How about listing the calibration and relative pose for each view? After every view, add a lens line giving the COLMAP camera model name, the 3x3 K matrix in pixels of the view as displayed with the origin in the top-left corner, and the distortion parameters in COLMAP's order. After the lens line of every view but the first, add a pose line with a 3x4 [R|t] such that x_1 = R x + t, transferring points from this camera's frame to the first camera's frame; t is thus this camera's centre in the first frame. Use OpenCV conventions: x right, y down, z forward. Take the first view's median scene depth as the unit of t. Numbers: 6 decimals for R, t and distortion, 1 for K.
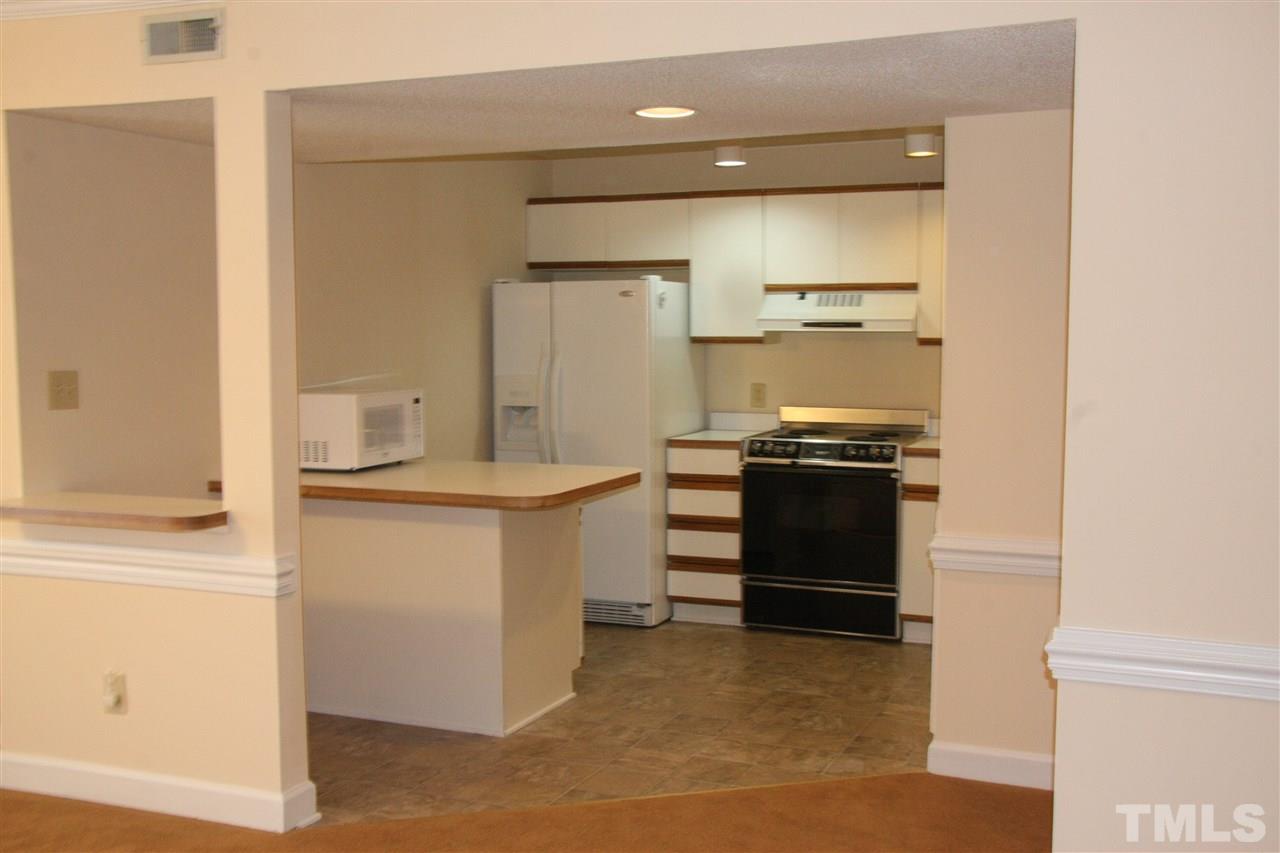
lens RADIAL K [[1338.7, 0, 632.2], [0, 1338.7, 434.3], [0, 0, 1]] dist [-0.021344, 0.119161]
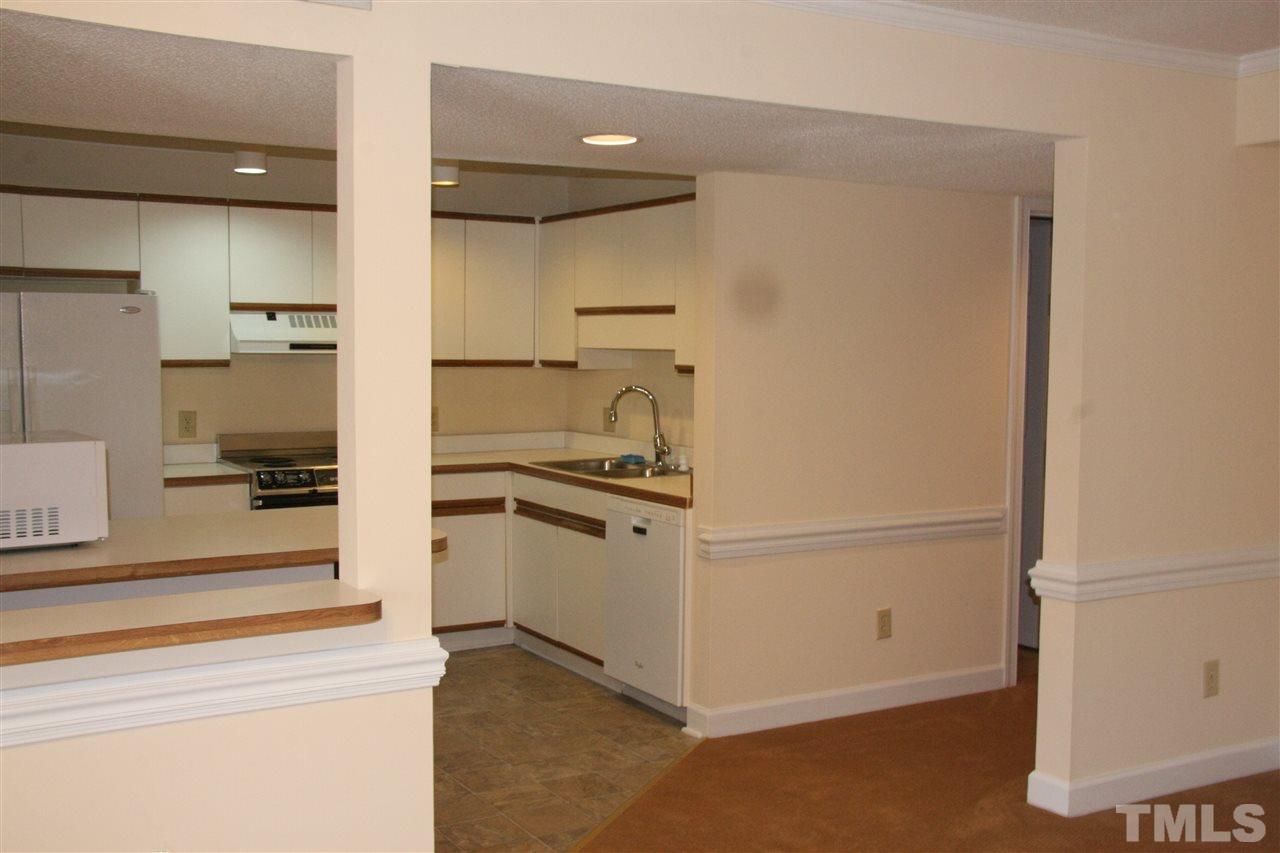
lens RADIAL K [[1338.7, 0, 632.2], [0, 1338.7, 434.3], [0, 0, 1]] dist [-0.021344, 0.119161]
pose [[0.596032, -0.051820, 0.801287, -0.489435], [0.062571, 0.997878, 0.017992, -0.021537], [-0.800519, 0.039414, 0.598010, 0.240013]]
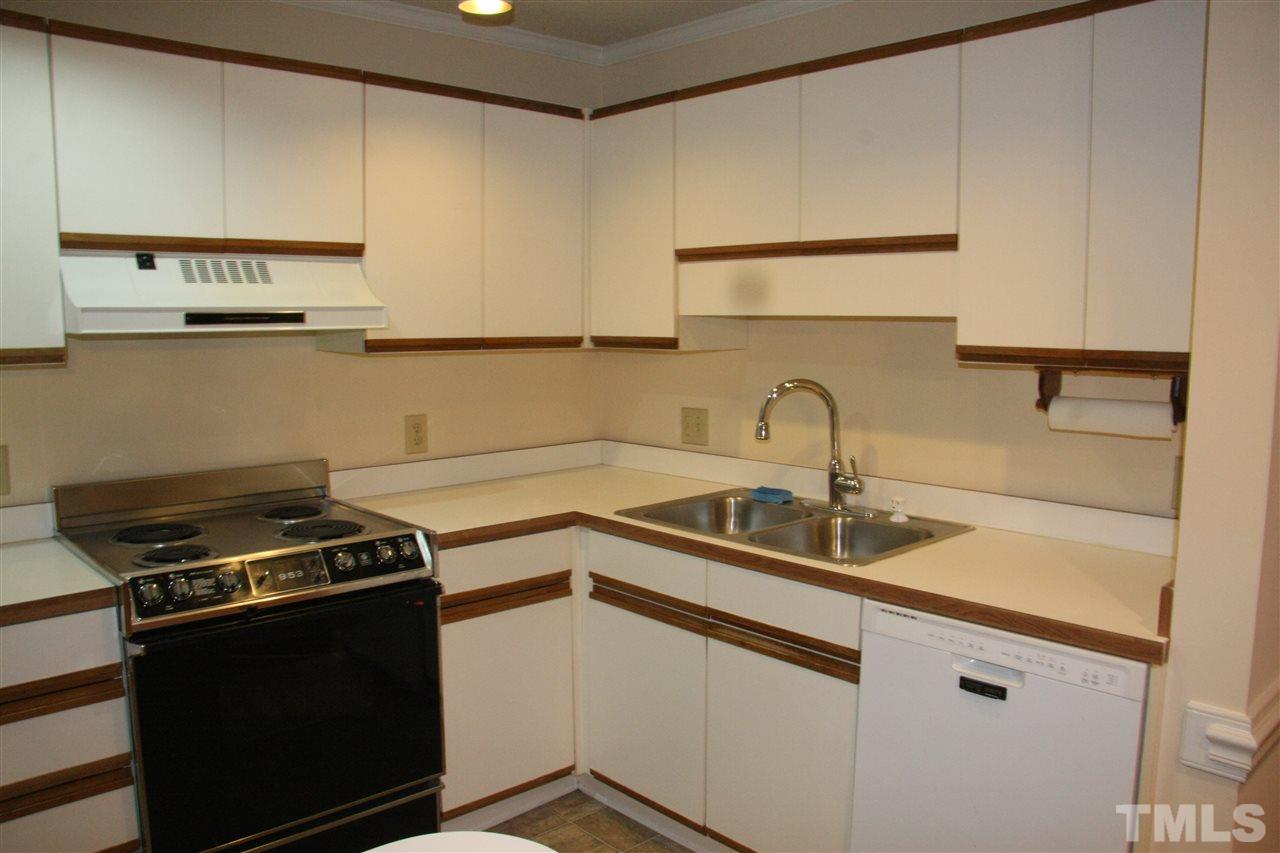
lens RADIAL K [[1002.1, 0, 640.4], [0, 1002.1, 437.5], [0, 0, 1]] dist [-0.176994, 0.137915]
pose [[0.409297, -0.108256, 0.905956, -0.125617], [0.079168, 0.993405, 0.082938, -0.055199], [-0.908960, 0.037777, 0.415168, 0.705338]]
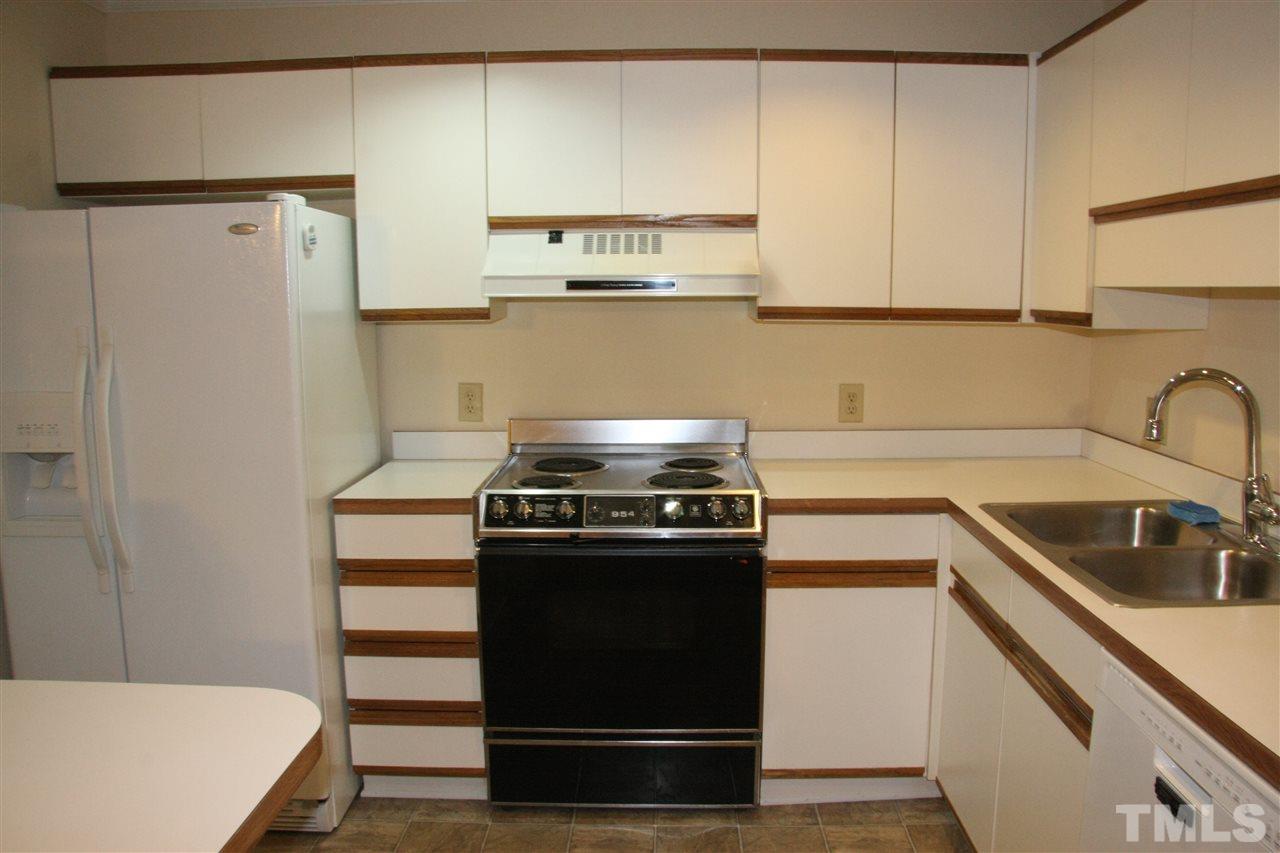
lens RADIAL K [[1002.1, 0, 640.4], [0, 1002.1, 437.5], [0, 0, 1]] dist [-0.176994, 0.137915]
pose [[0.928320, -0.058098, 0.367214, -0.002987], [0.036026, 0.997124, 0.066684, -0.044293], [-0.370032, -0.048675, 0.927743, 0.590155]]
